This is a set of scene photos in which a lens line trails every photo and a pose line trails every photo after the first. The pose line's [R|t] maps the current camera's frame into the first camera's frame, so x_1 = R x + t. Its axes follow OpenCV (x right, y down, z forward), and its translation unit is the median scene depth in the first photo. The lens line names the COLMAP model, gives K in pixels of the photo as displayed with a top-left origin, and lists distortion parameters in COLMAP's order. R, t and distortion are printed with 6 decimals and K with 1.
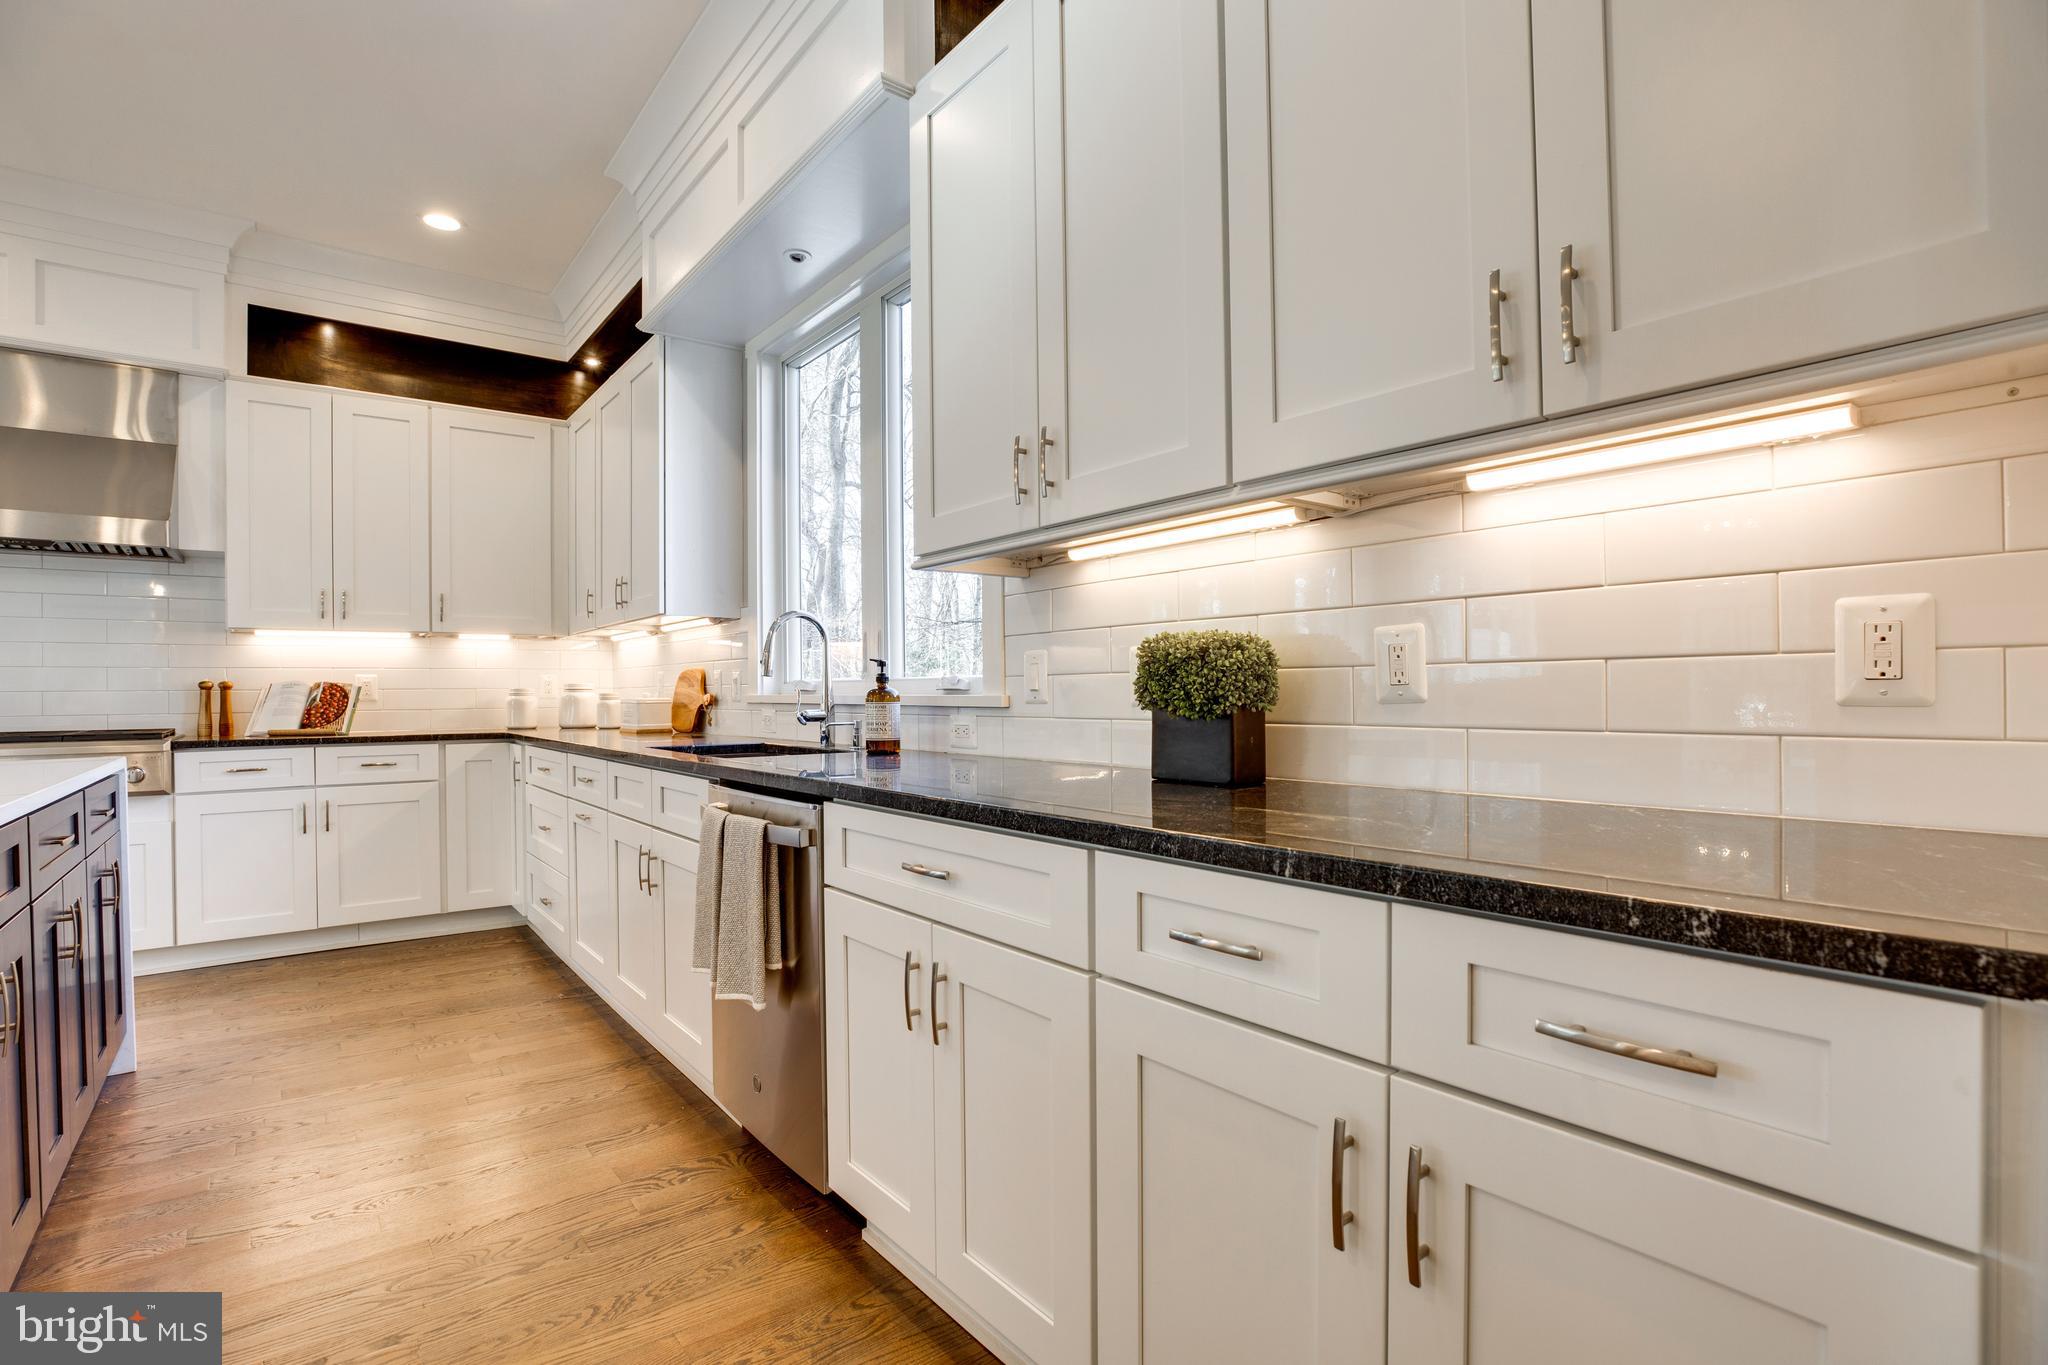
lens RADIAL K [[946.8, 0, 1017.4], [0, 946.8, 675.3], [0, 0, 1]] dist [-0.045210, 0.014968]
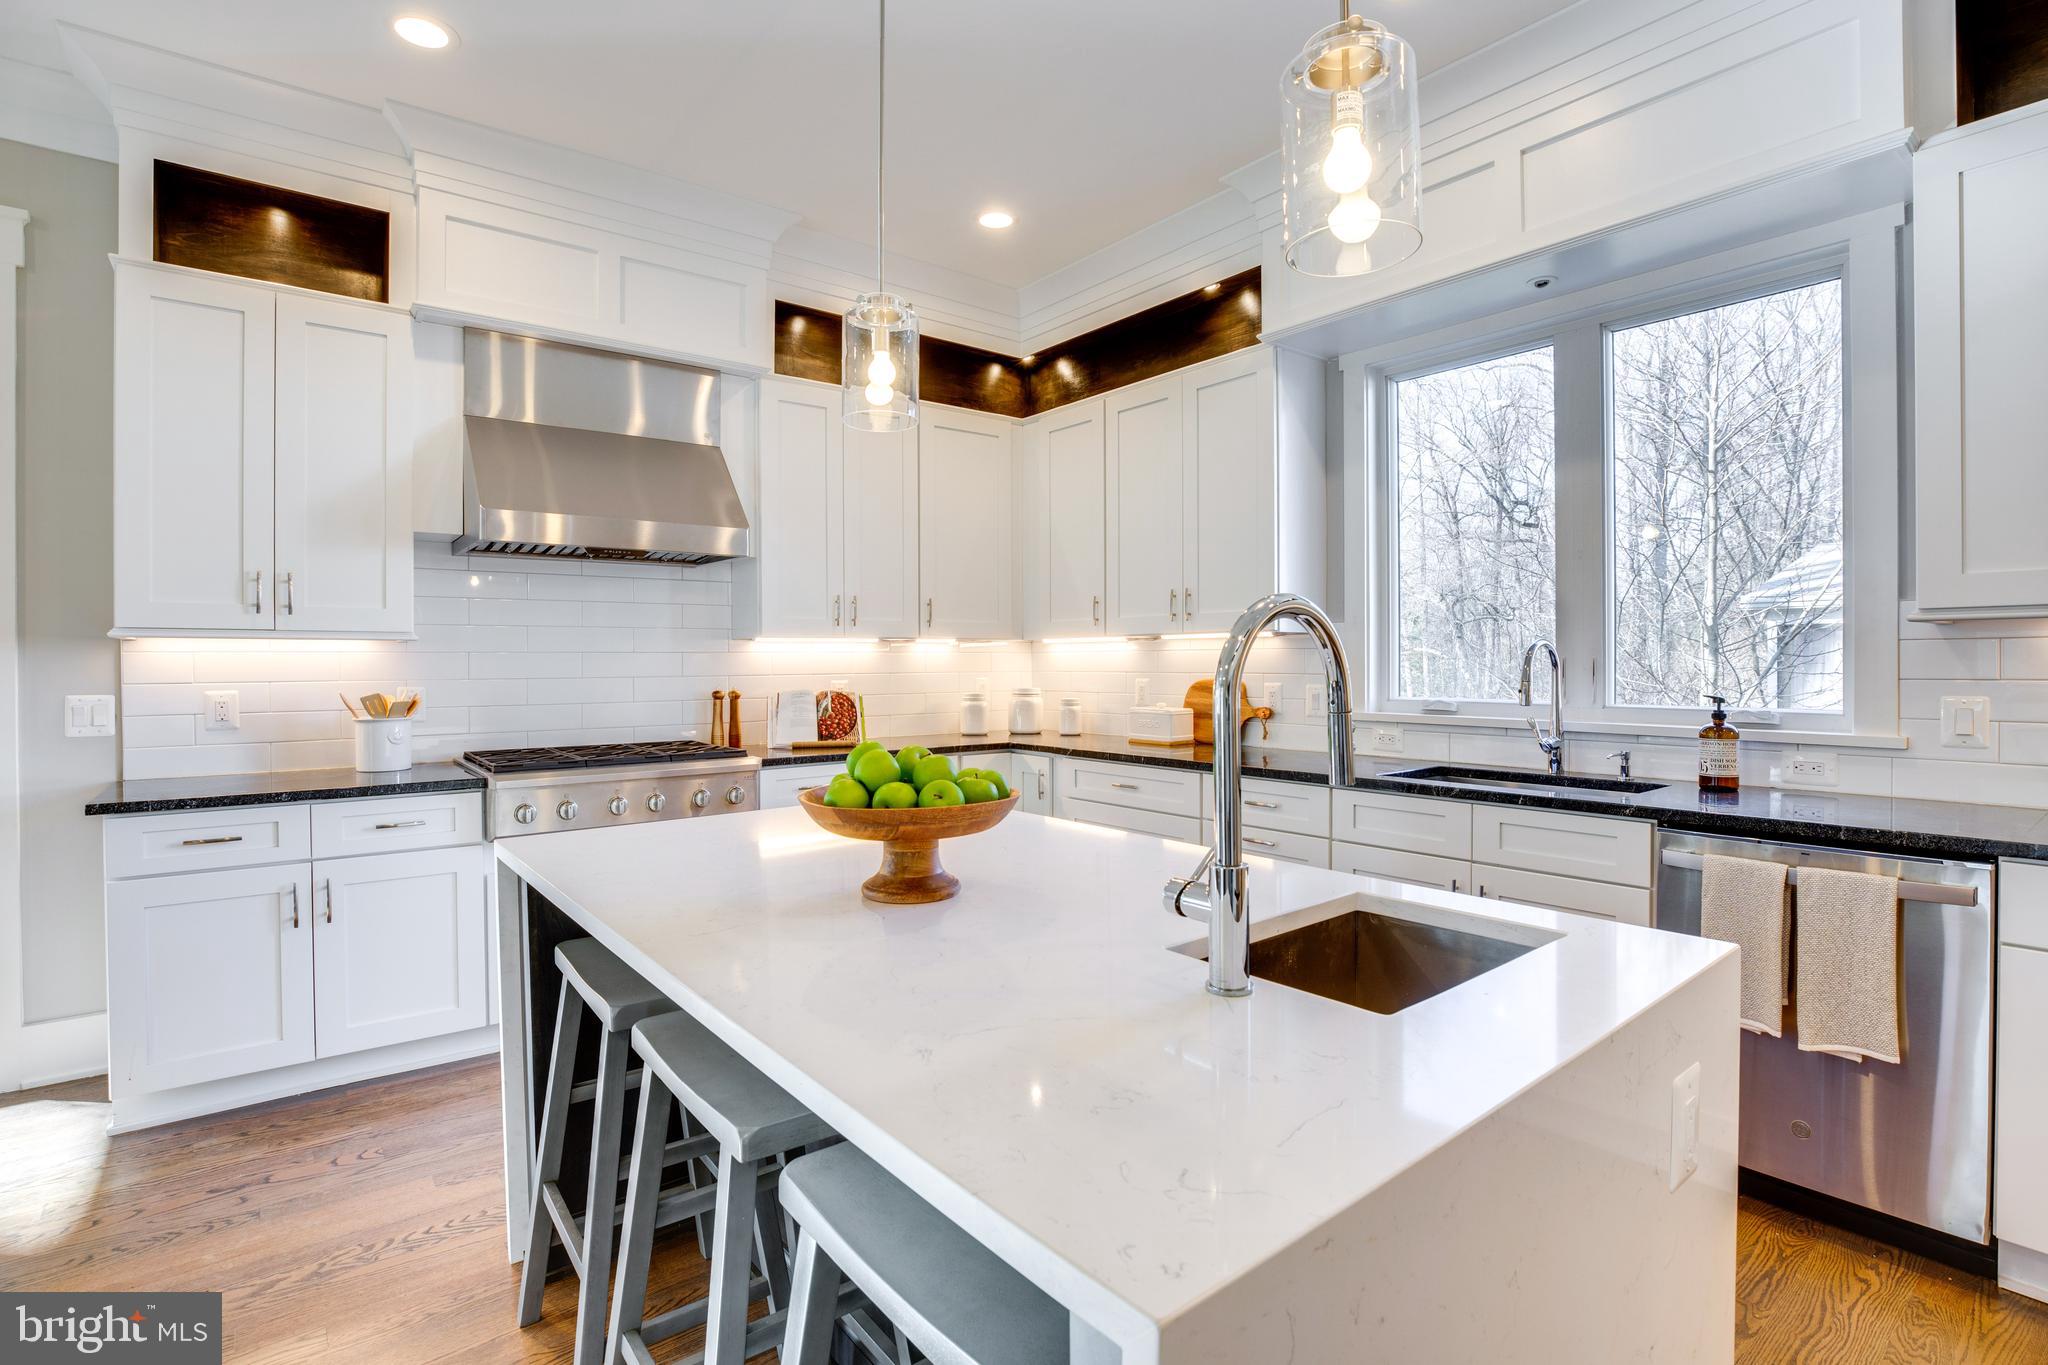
lens RADIAL K [[946.8, 0, 1017.4], [0, 946.8, 675.3], [0, 0, 1]] dist [-0.045210, 0.014968]
pose [[0.999981, 0.006195, -0.000516, -0.592664], [-0.006177, 0.999575, 0.028504, -0.041658], [0.000692, -0.028500, 0.999594, 0.009523]]
